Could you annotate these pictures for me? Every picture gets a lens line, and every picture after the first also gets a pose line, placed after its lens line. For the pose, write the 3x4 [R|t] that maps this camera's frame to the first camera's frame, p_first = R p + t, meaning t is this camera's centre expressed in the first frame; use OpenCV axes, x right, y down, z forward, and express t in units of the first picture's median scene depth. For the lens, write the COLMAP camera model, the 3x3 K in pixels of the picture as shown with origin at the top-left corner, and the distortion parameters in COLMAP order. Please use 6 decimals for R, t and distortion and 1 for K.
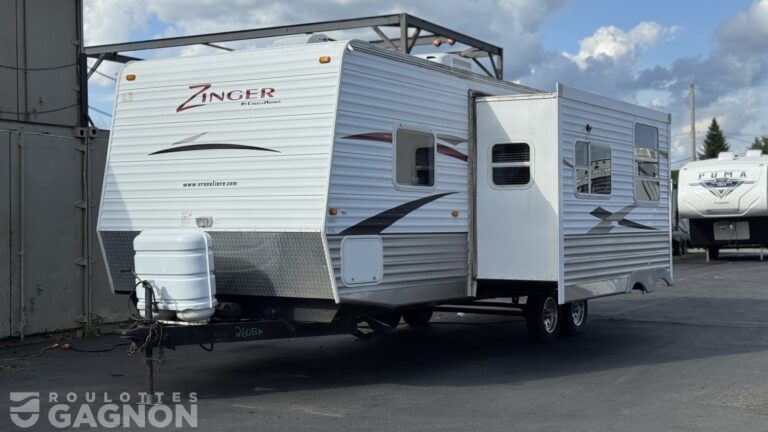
lens RADIAL K [[1137.2, 0, 383.2], [0, 1137.2, 214.8], [0, 0, 1]] dist [-0.100535, 0.000000]
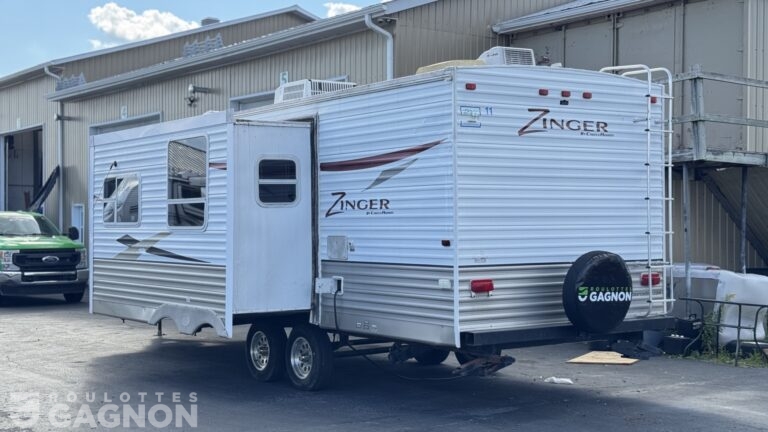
lens RADIAL K [[1137.2, 0, 382.0], [0, 1137.2, 217.4], [0, 0, 1]] dist [-0.100535, 0.000000]
pose [[0.424967, 0.017529, 0.905039, -1.085952], [0.000601, 0.999807, -0.019647, -0.004156], [-0.905209, 0.008893, 0.424874, 0.716423]]
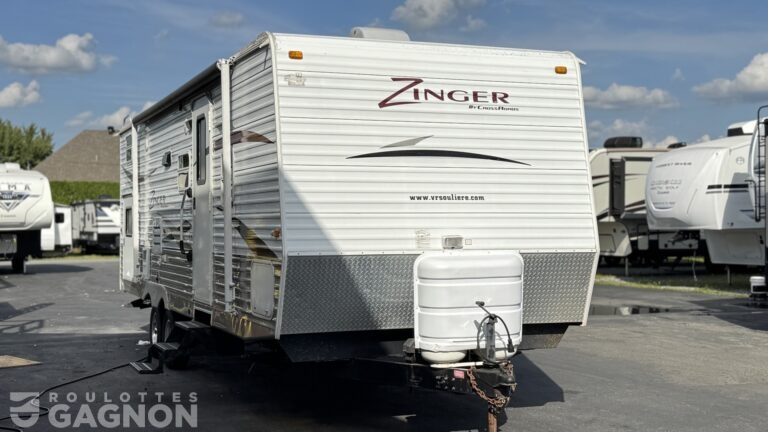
lens RADIAL K [[1073.2, 0, 388.6], [0, 1073.2, 216.5], [0, 0, 1]] dist [0.010745, 0.000000]
pose [[0.645118, 0.011141, 0.764002, -0.776432], [-0.004391, 0.999931, -0.010874, -0.004038], [-0.764070, 0.003660, 0.645122, 0.503245]]
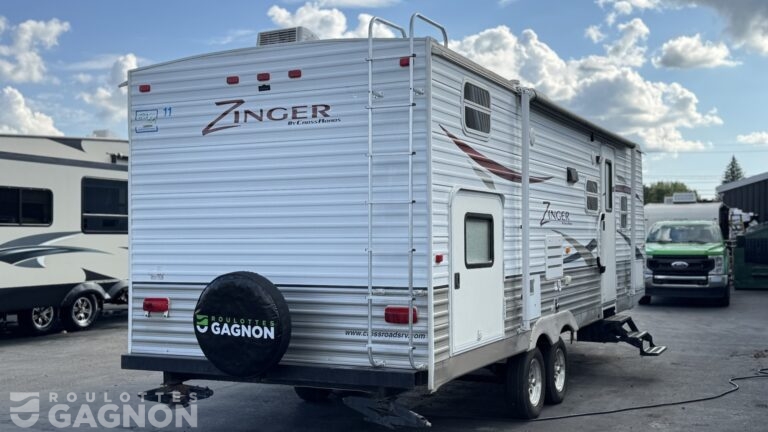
lens RADIAL K [[895.8, 0, 387.5], [0, 895.8, 217.8], [0, 0, 1]] dist [0.129819, 0.000000]
pose [[0.996104, 0.010548, 0.087551, -0.105970], [-0.008622, 0.999713, -0.022350, -0.017564], [-0.087762, 0.021508, 0.995909, 0.352758]]
